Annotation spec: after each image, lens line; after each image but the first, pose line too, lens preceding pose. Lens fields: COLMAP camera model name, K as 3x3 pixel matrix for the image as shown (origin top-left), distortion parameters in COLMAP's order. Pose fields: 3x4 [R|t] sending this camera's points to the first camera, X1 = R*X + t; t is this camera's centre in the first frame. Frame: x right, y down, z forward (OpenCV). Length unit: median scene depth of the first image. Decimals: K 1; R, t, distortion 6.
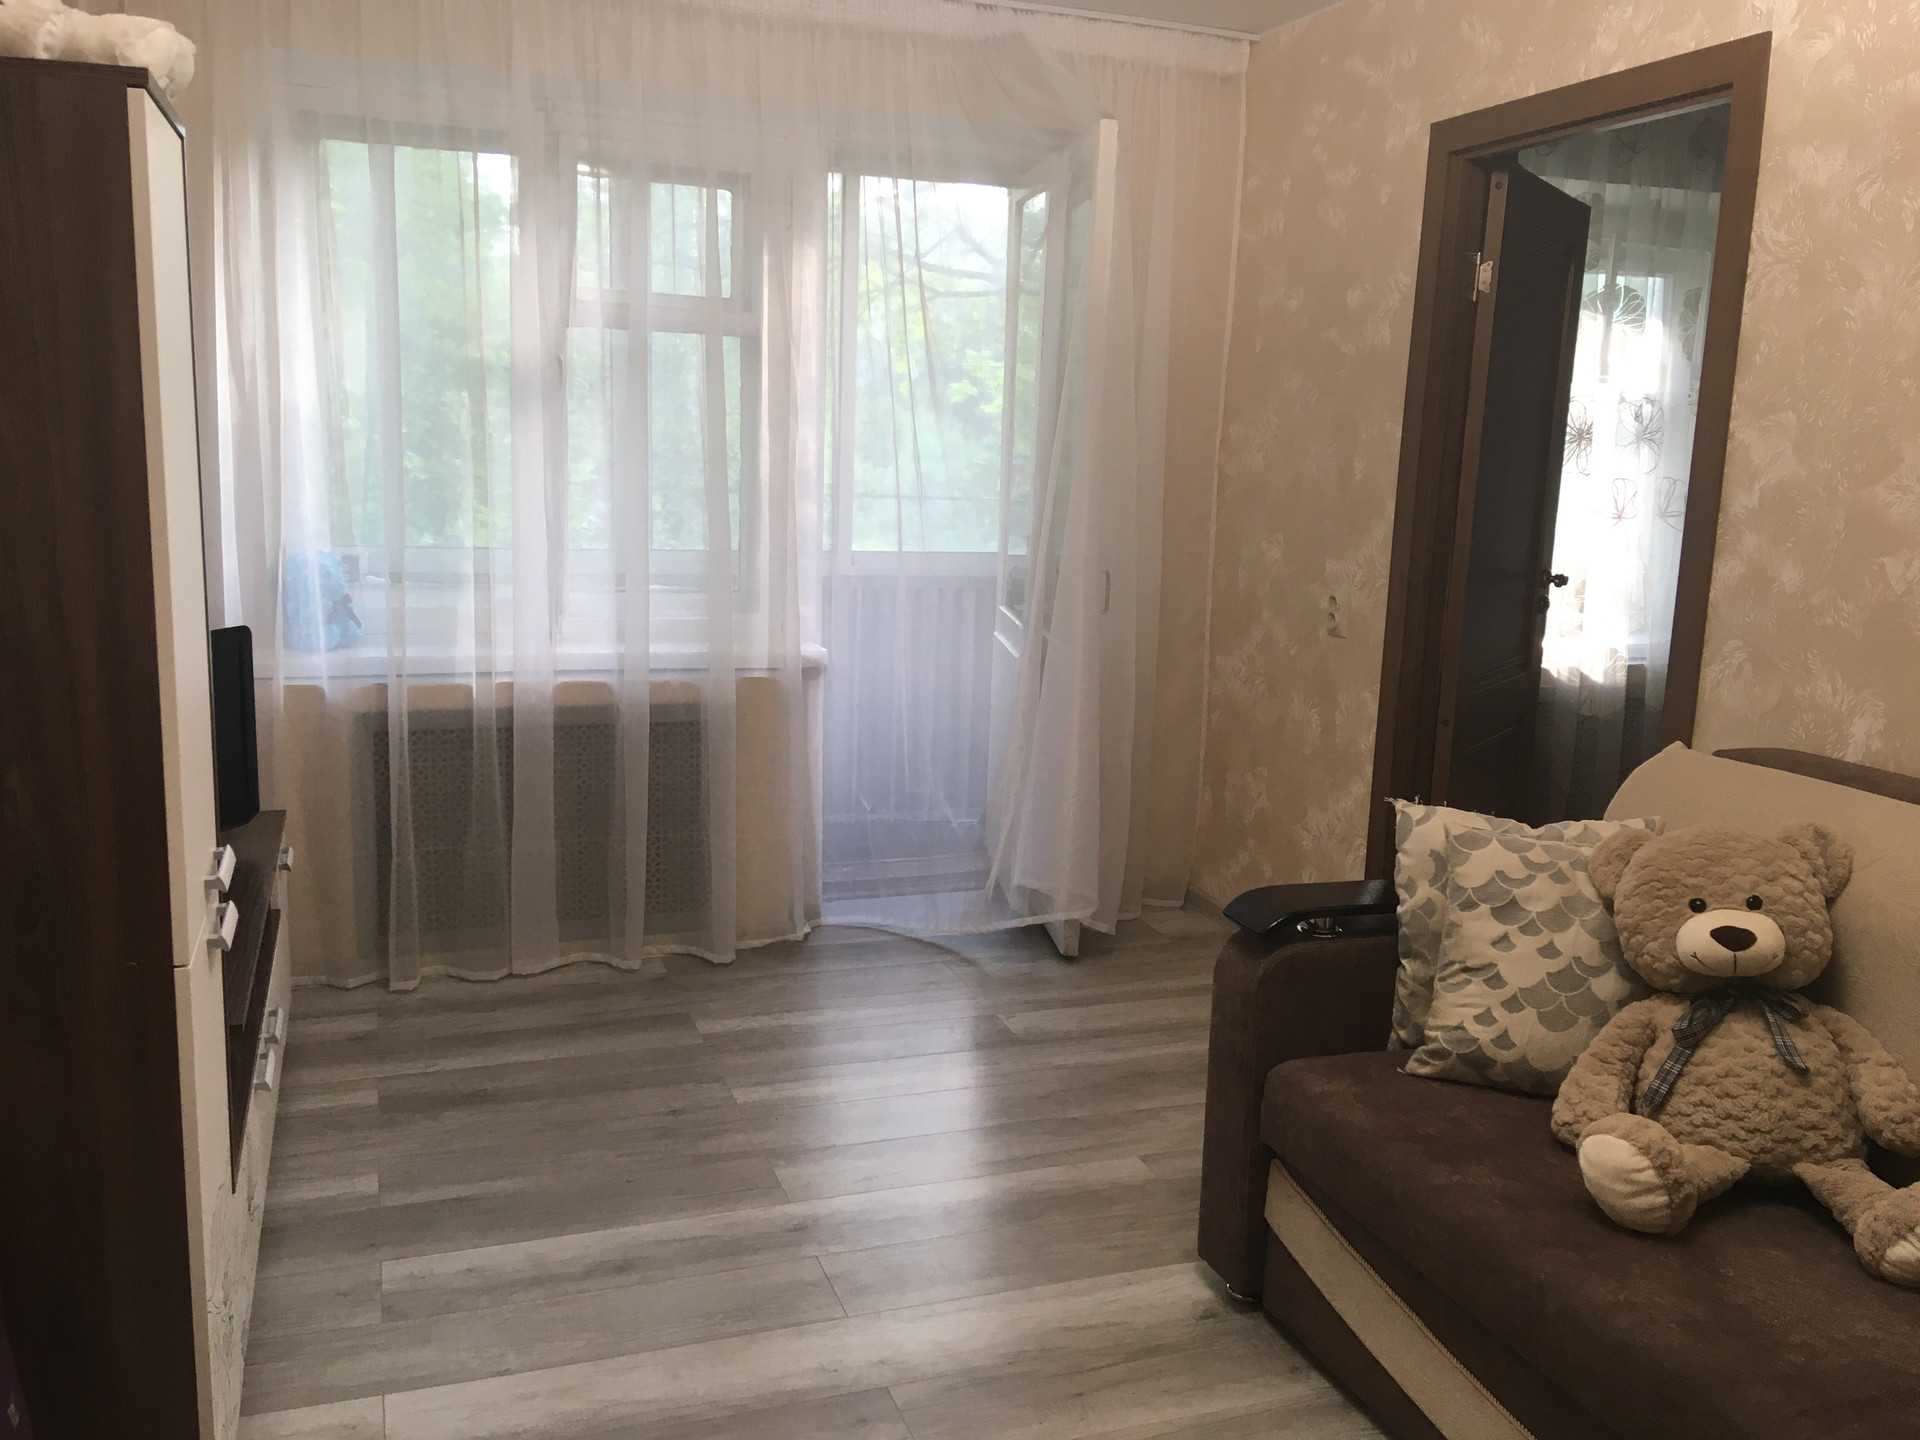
lens RADIAL K [[1619.3, 0, 966.2], [0, 1619.3, 712.4], [0, 0, 1]] dist [0.120746, -0.186141]
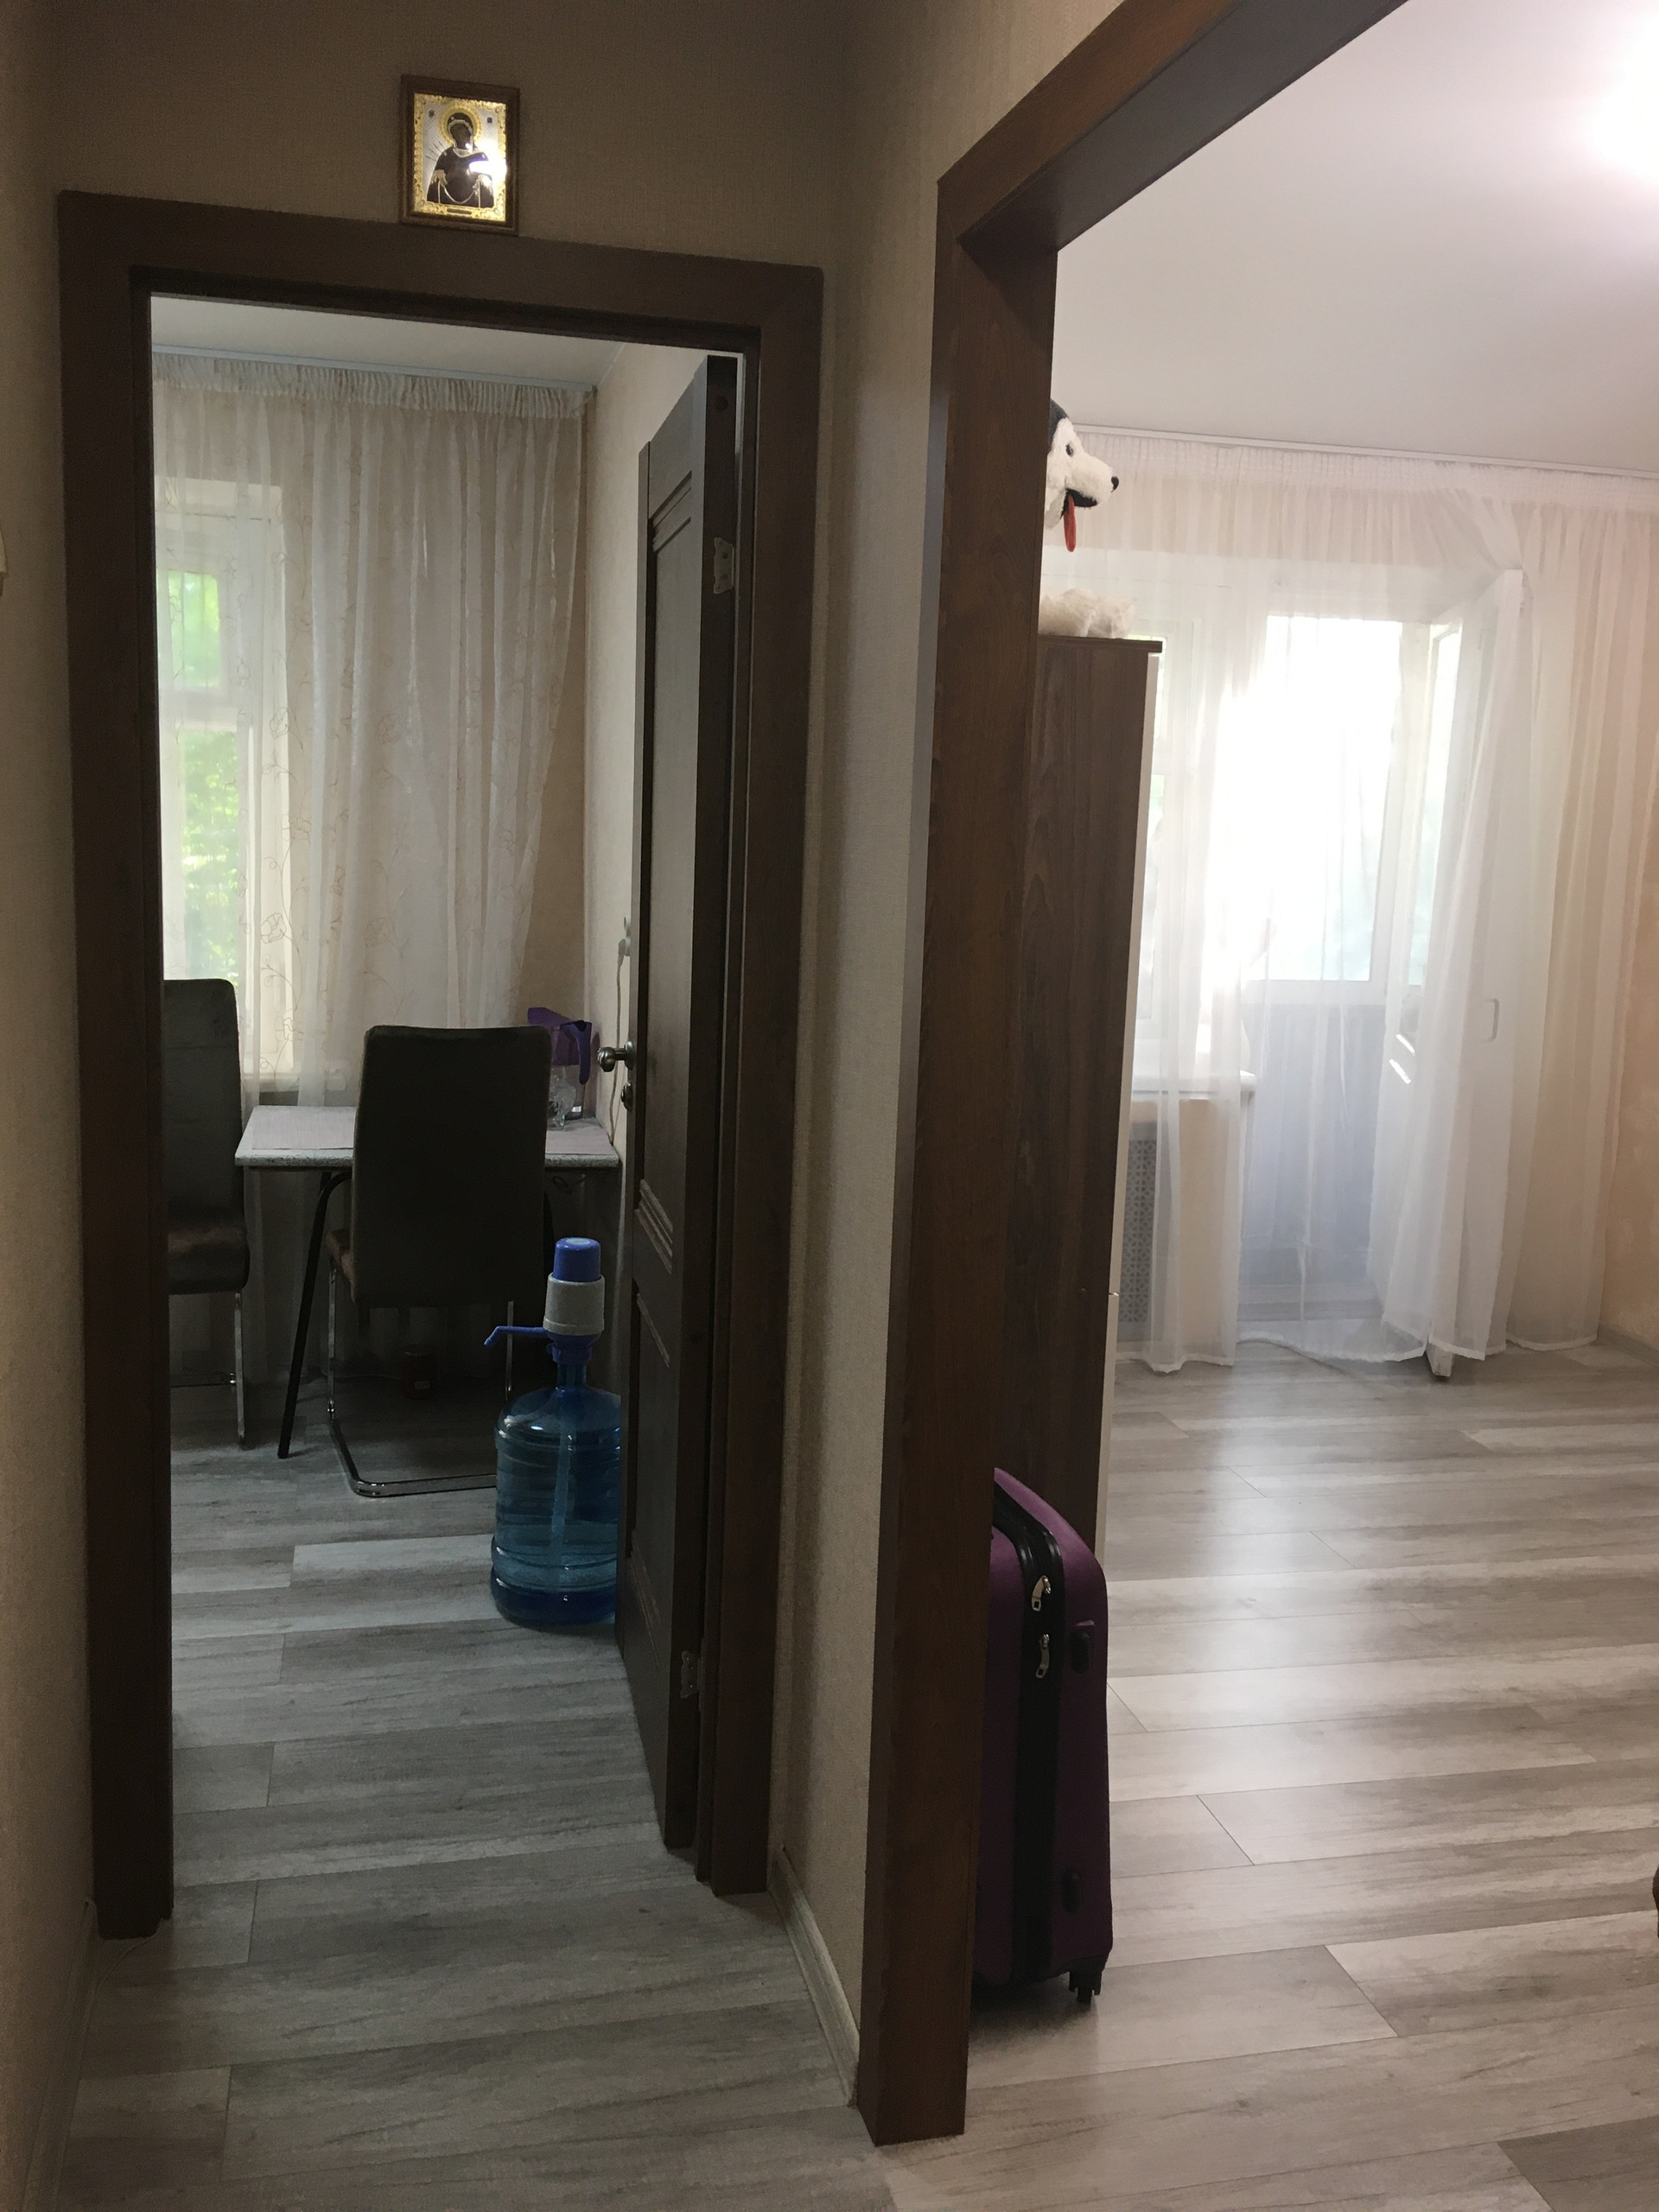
lens RADIAL K [[1865.5, 0, 821.9], [0, 1865.5, 1104.3], [0, 0, 1]] dist [0.120746, -0.186141]
pose [[0.993358, 0.012884, -0.114339, -0.367092], [-0.015832, 0.999564, -0.024913, 0.024129], [0.113968, 0.026557, 0.993129, -0.361460]]
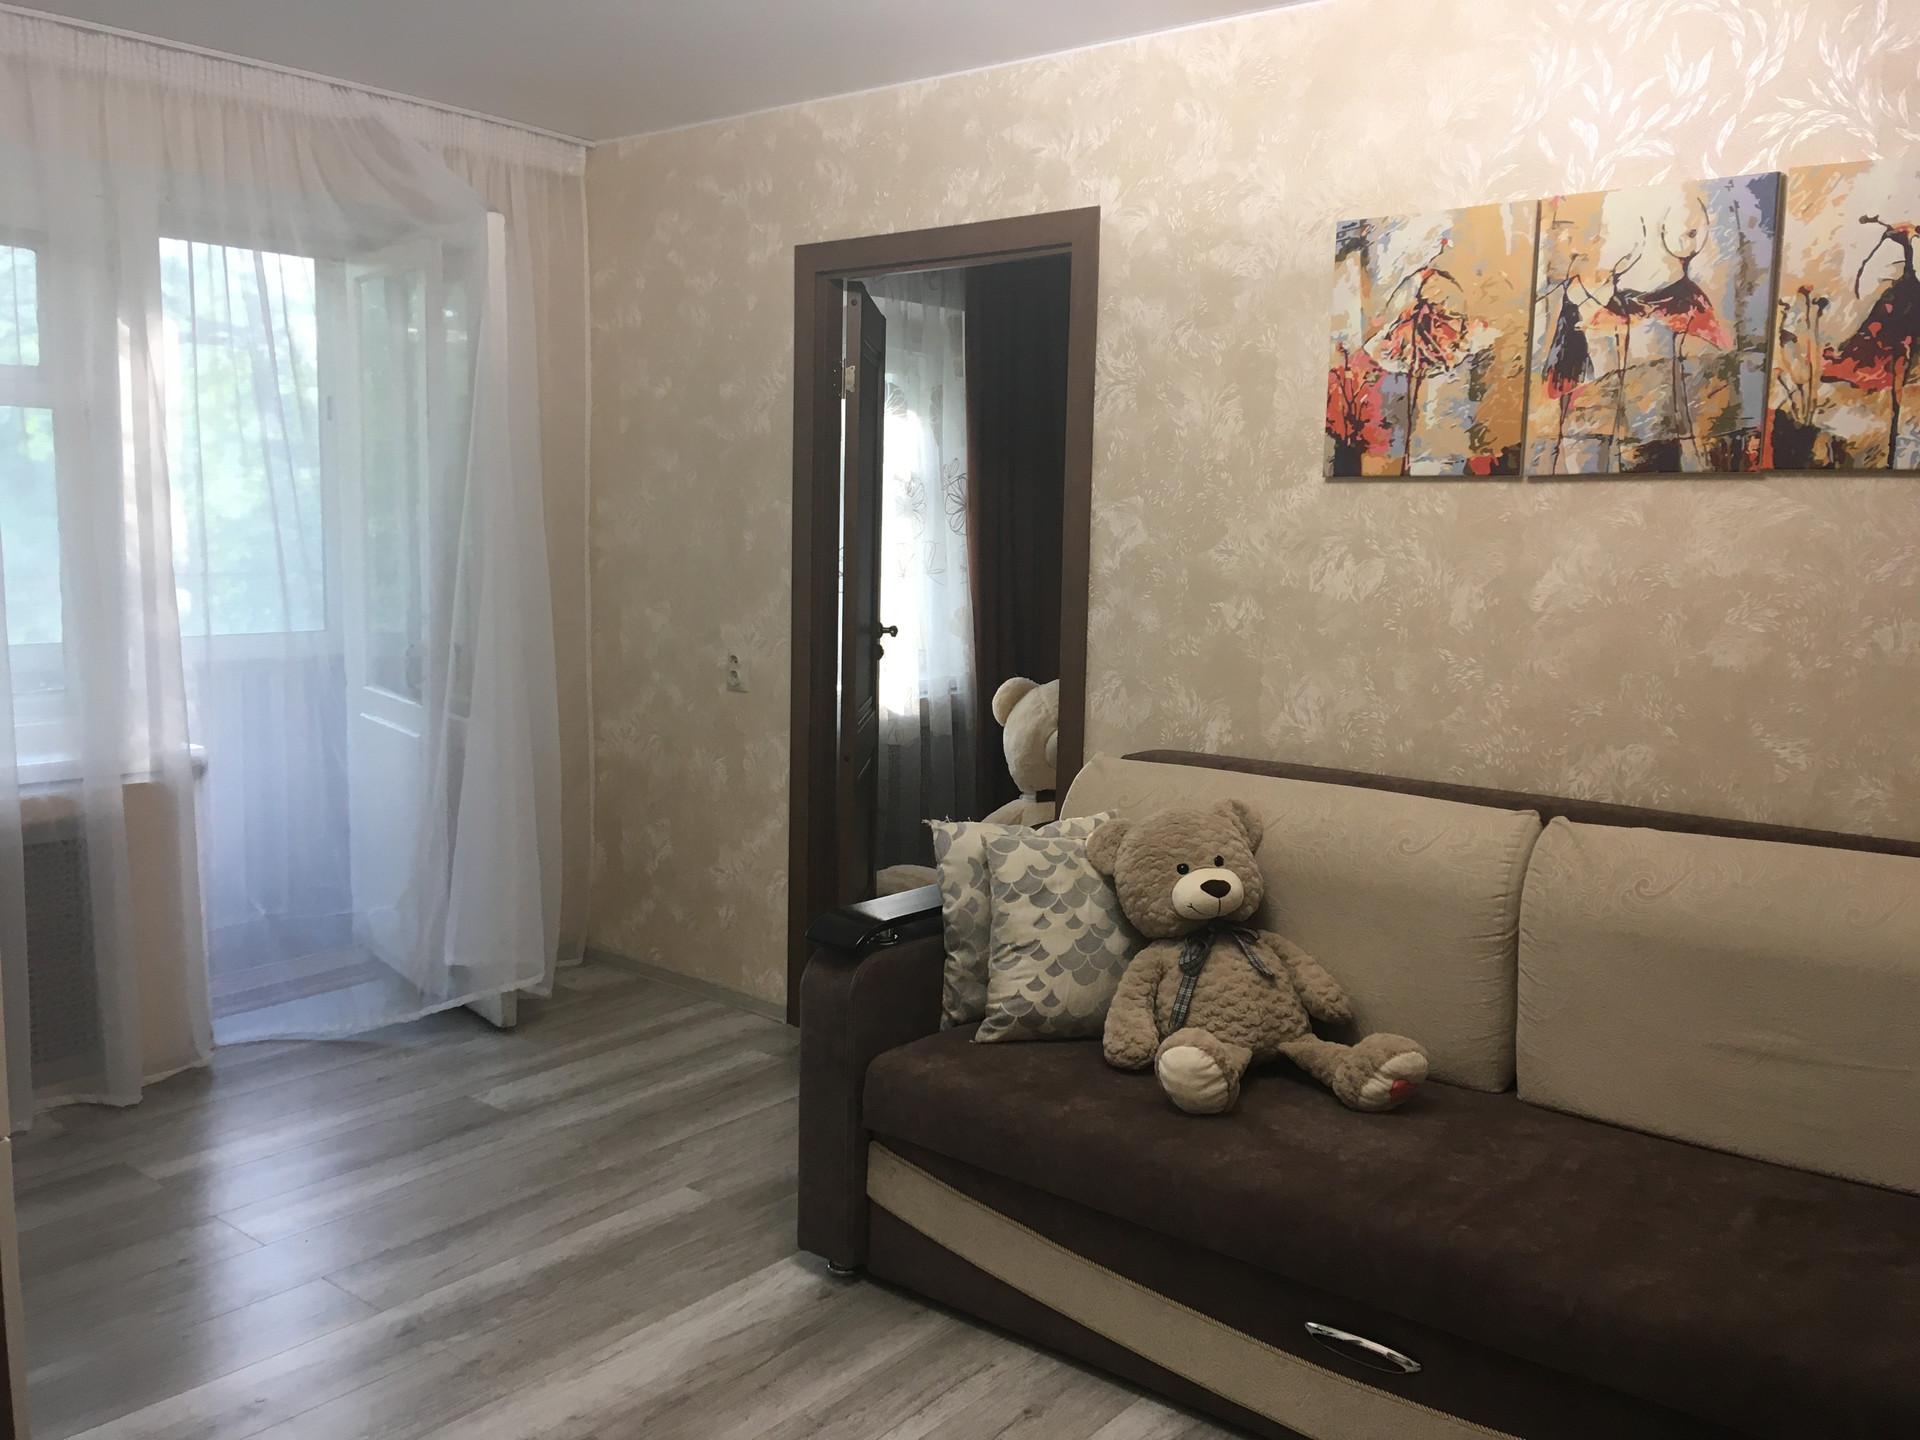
lens RADIAL K [[1619.3, 0, 966.2], [0, 1619.3, 712.4], [0, 0, 1]] dist [0.120746, -0.186141]
pose [[0.854647, -0.082204, 0.512660, -0.320634], [0.098993, 0.995073, -0.005473, -0.016922], [-0.509685, 0.055428, 0.858574, -0.043378]]
